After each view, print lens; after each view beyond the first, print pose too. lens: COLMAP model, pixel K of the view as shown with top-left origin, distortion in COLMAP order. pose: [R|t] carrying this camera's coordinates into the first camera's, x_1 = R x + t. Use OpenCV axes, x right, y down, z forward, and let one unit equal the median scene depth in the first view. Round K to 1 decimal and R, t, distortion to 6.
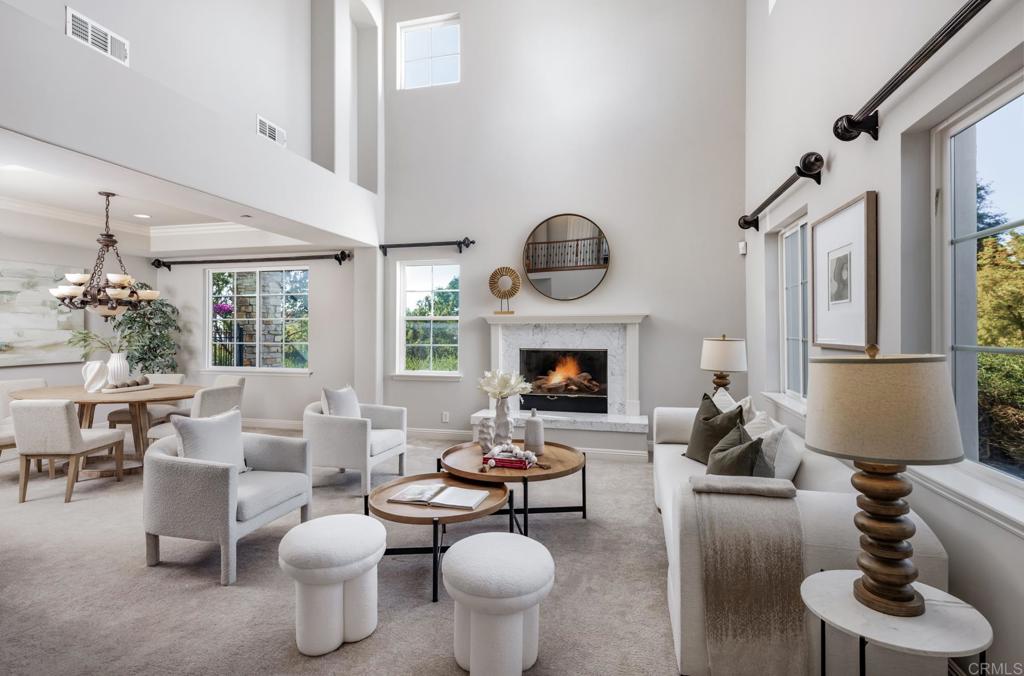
lens RADIAL K [[499.0, 0, 509.8], [0, 499.0, 329.1], [0, 0, 1]] dist [-0.000630, -0.000013]
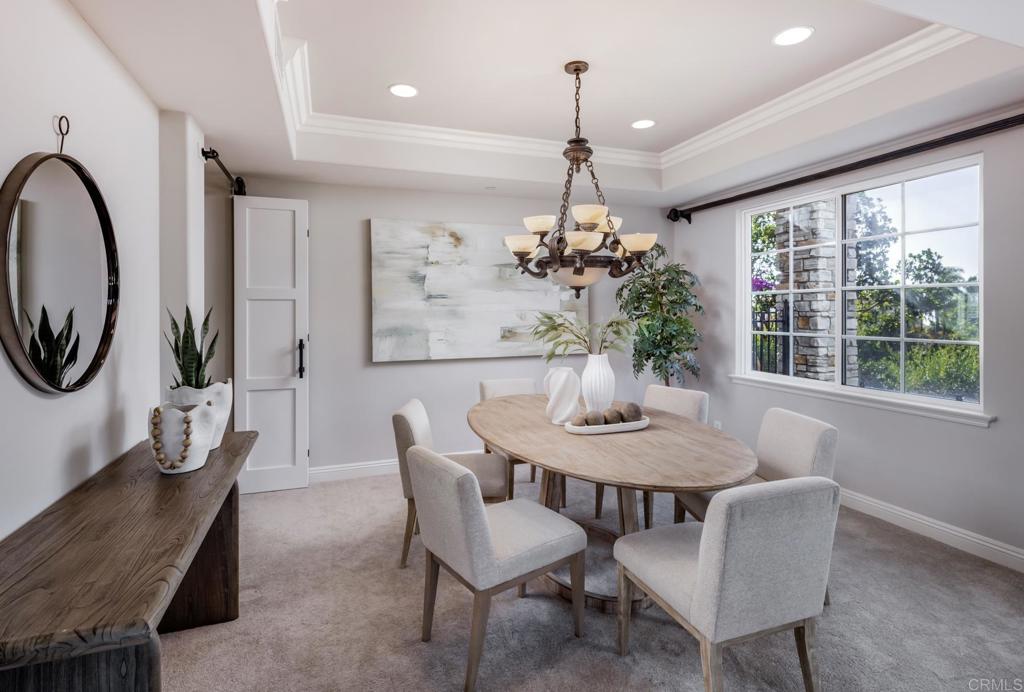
lens RADIAL K [[500.1, 0, 508.7], [0, 500.1, 310.6], [0, 0, 1]] dist [0.001430, 0.000321]
pose [[0.564055, -0.000899, -0.825737, -0.312083], [0.004490, 0.999988, 0.001978, -0.001613], [0.825725, -0.004823, 0.564053, 0.496102]]
